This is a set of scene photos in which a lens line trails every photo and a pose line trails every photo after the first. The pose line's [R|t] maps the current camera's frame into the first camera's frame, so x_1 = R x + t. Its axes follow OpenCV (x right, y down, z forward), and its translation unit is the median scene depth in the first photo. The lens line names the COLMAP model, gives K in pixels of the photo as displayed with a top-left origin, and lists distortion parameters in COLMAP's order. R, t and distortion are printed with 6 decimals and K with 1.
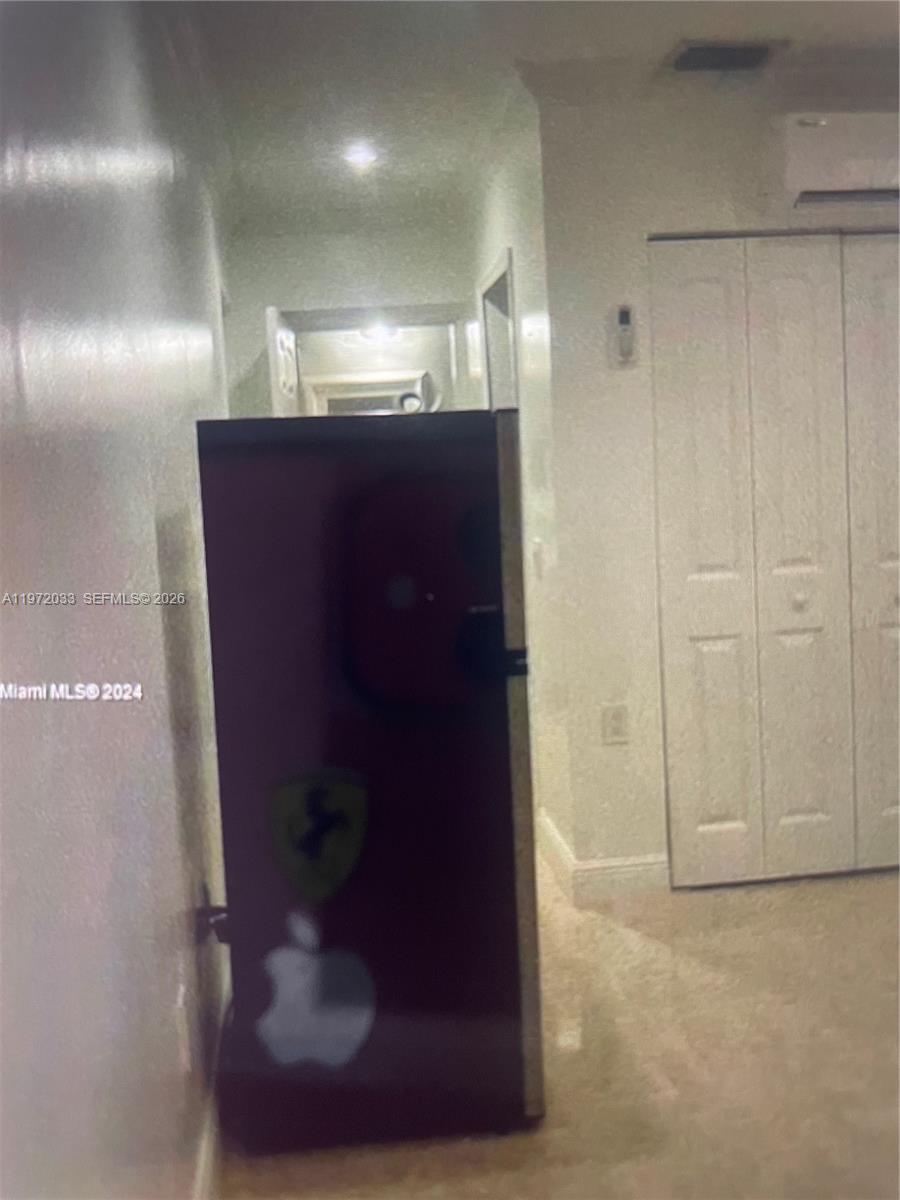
lens RADIAL K [[1264.3, 0, 450.0], [0, 1264.3, 600.0], [0, 0, 1]] dist [-0.001064, -0.152715]
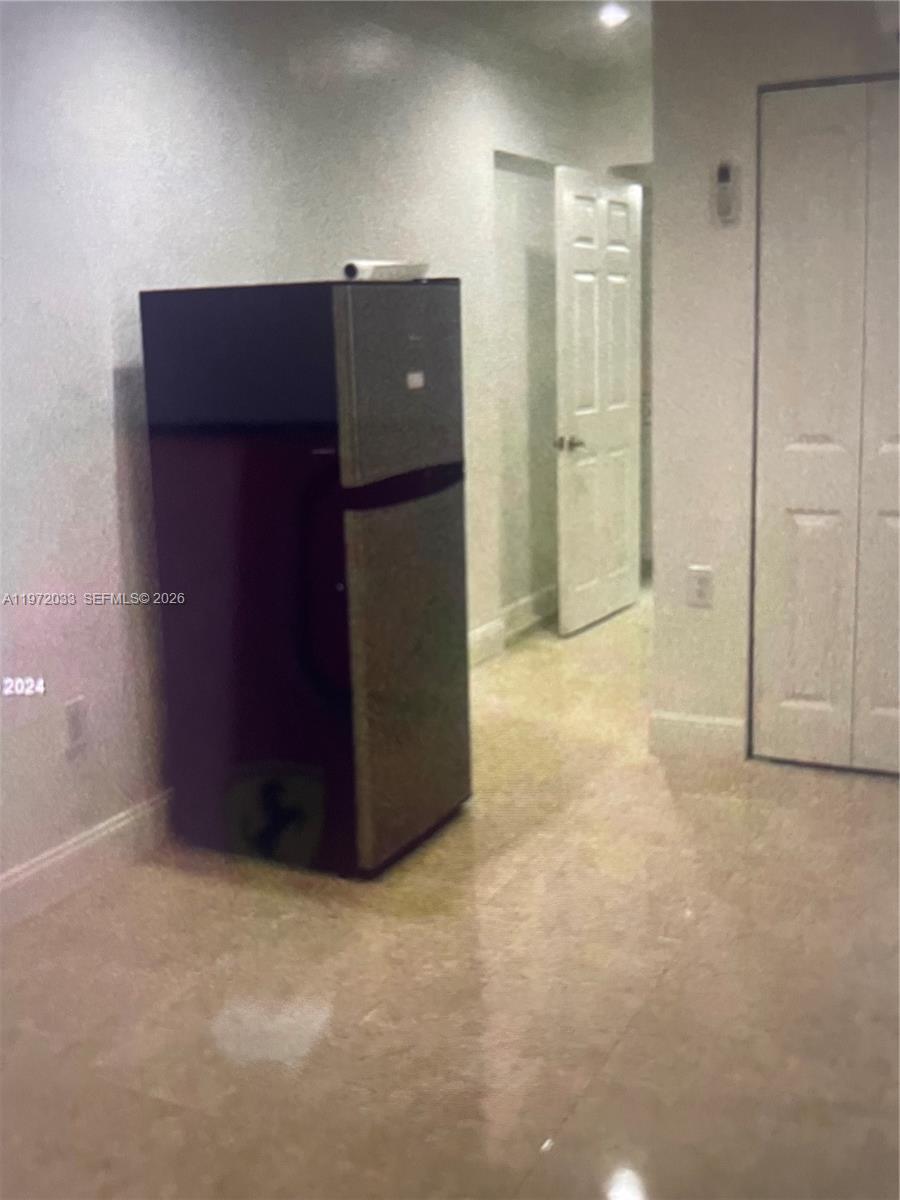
lens RADIAL K [[1264.3, 0, 450.0], [0, 1264.3, 600.0], [0, 0, 1]] dist [-0.001064, -0.152715]
pose [[0.820154, 0.146721, -0.553011, 0.538751], [-0.073860, 0.985623, 0.151959, -0.030759], [0.567356, -0.083784, 0.819199, 0.050650]]
